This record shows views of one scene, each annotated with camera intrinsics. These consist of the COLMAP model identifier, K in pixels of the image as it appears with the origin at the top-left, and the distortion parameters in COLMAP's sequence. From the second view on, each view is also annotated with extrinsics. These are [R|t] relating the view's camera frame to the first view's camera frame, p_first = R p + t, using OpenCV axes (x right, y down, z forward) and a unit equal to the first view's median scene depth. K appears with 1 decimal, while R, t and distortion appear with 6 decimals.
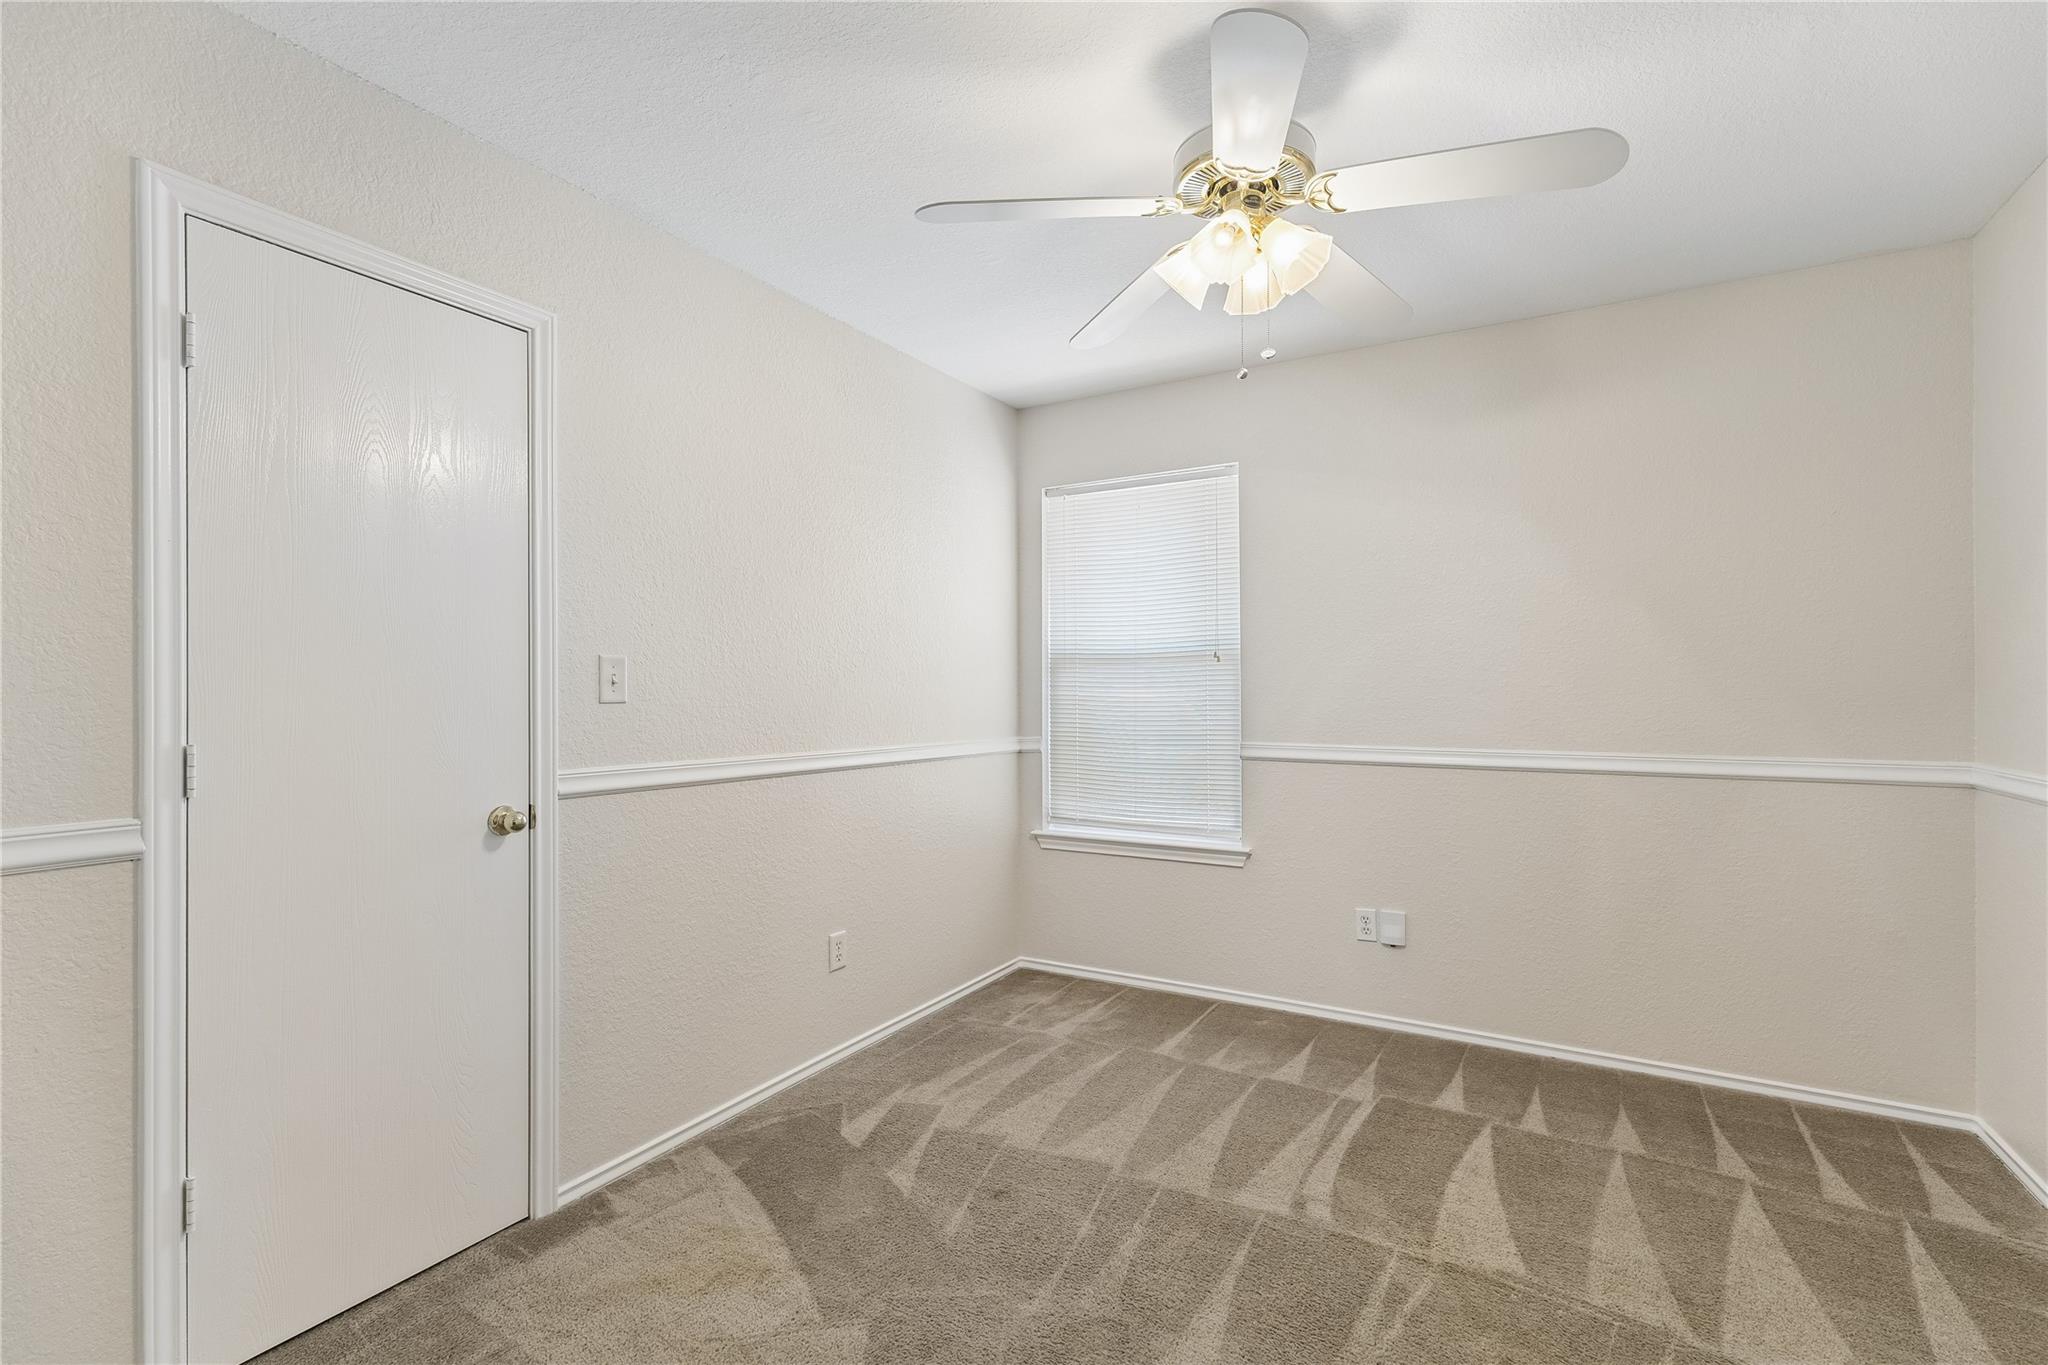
lens RADIAL K [[937.1, 0, 1019.2], [0, 937.1, 697.4], [0, 0, 1]] dist [0.000085, 0.000052]
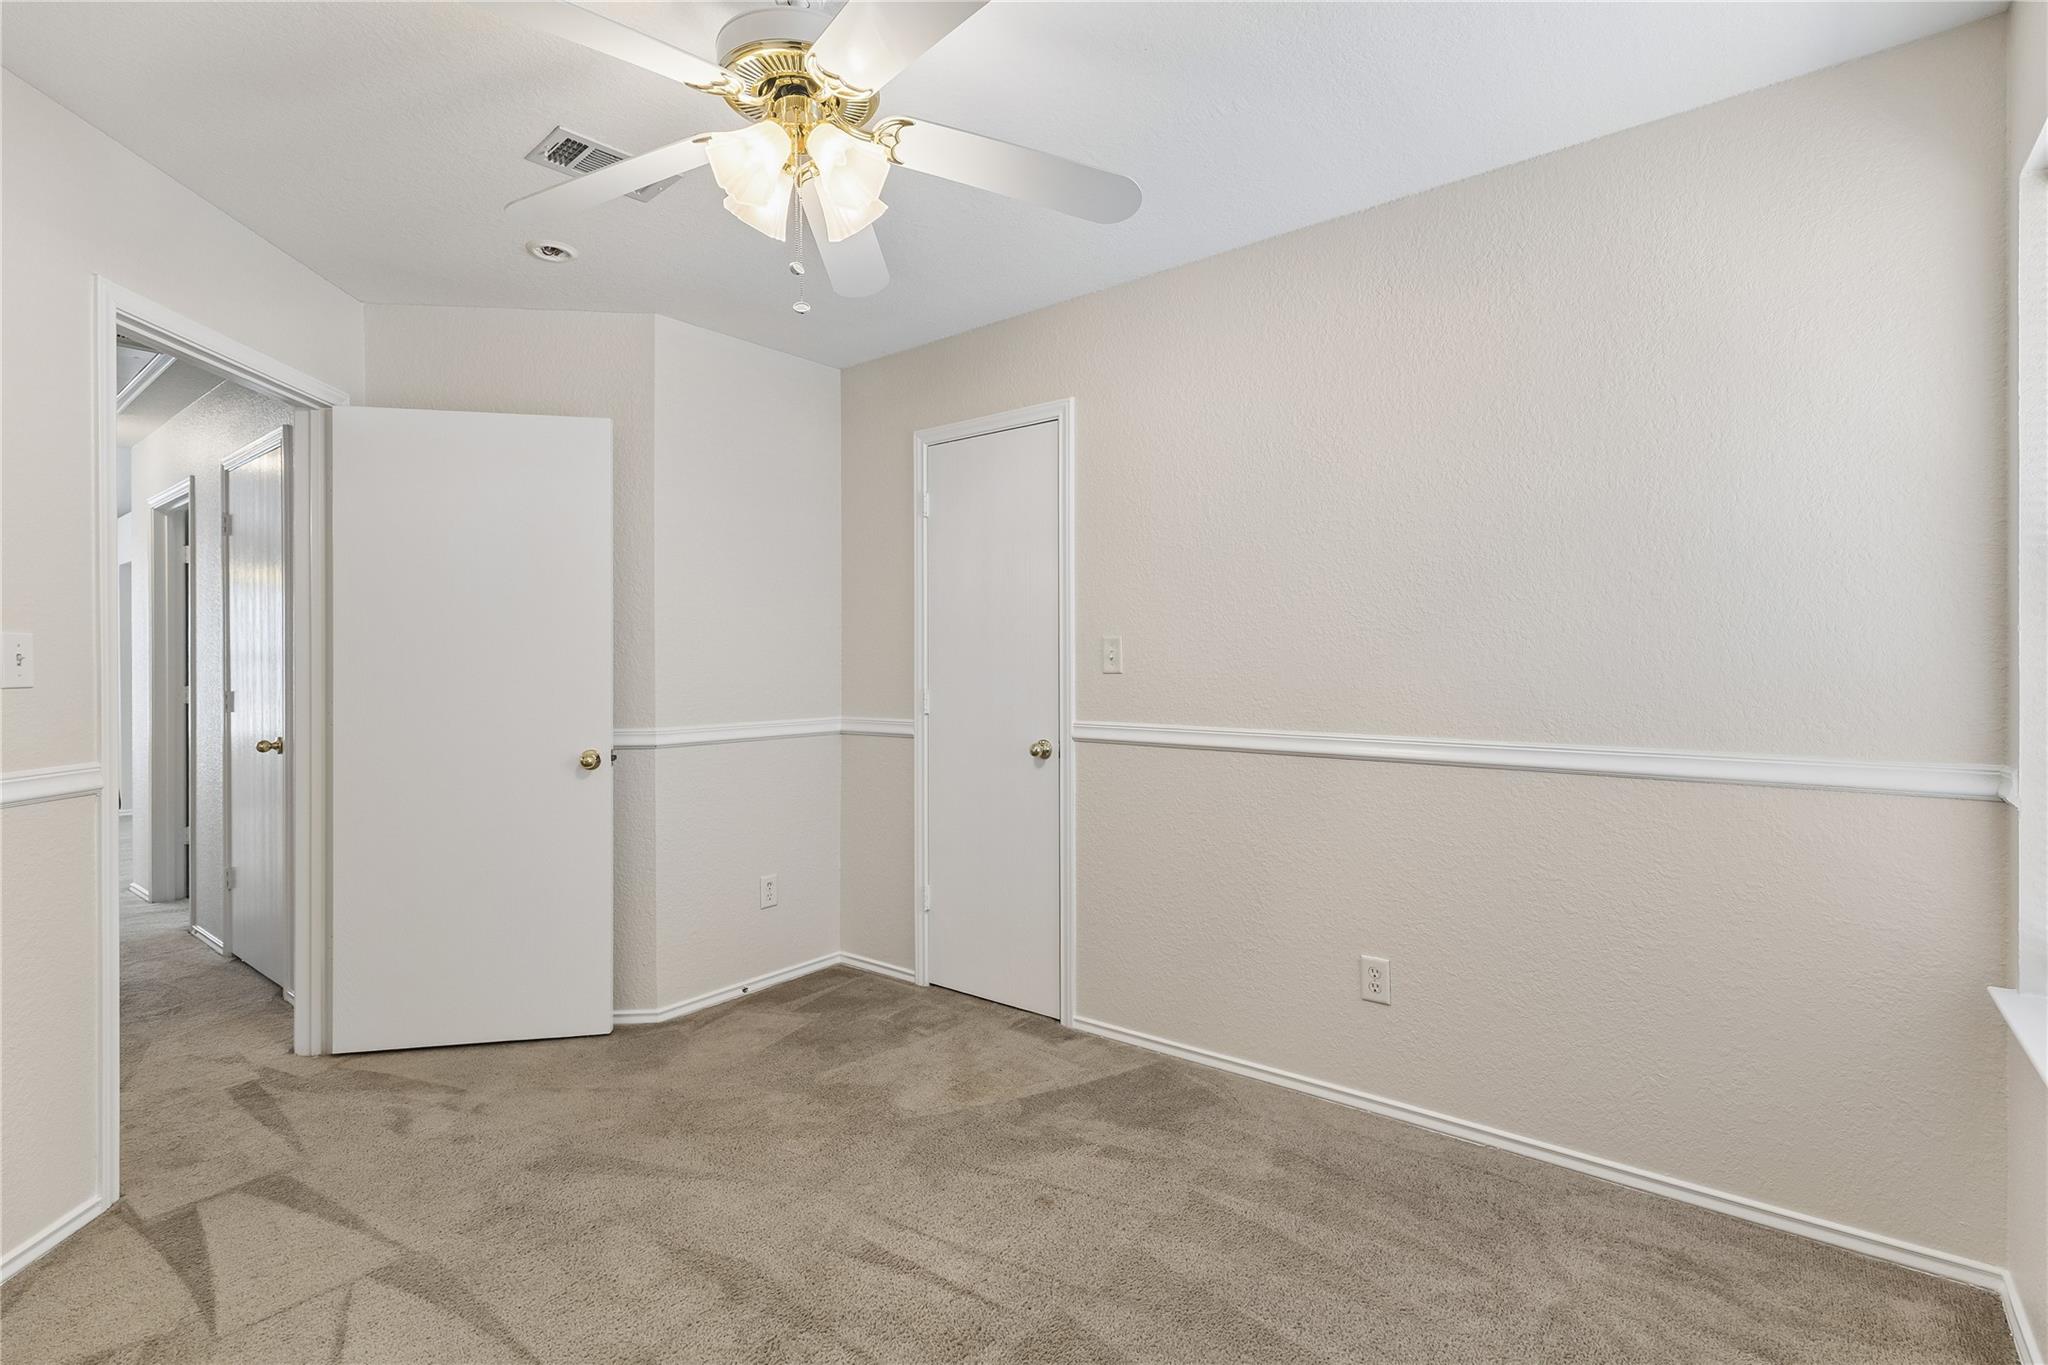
lens RADIAL K [[950.3, 0, 1024.0], [0, 950.3, 682.5], [0, 0, 1]] dist [0.000047, 0.000042]
pose [[-0.154360, 0.020983, -0.987792, 0.925418], [-0.000462, 0.999773, 0.021310, -0.009946], [0.988015, 0.003746, -0.154315, 1.138050]]
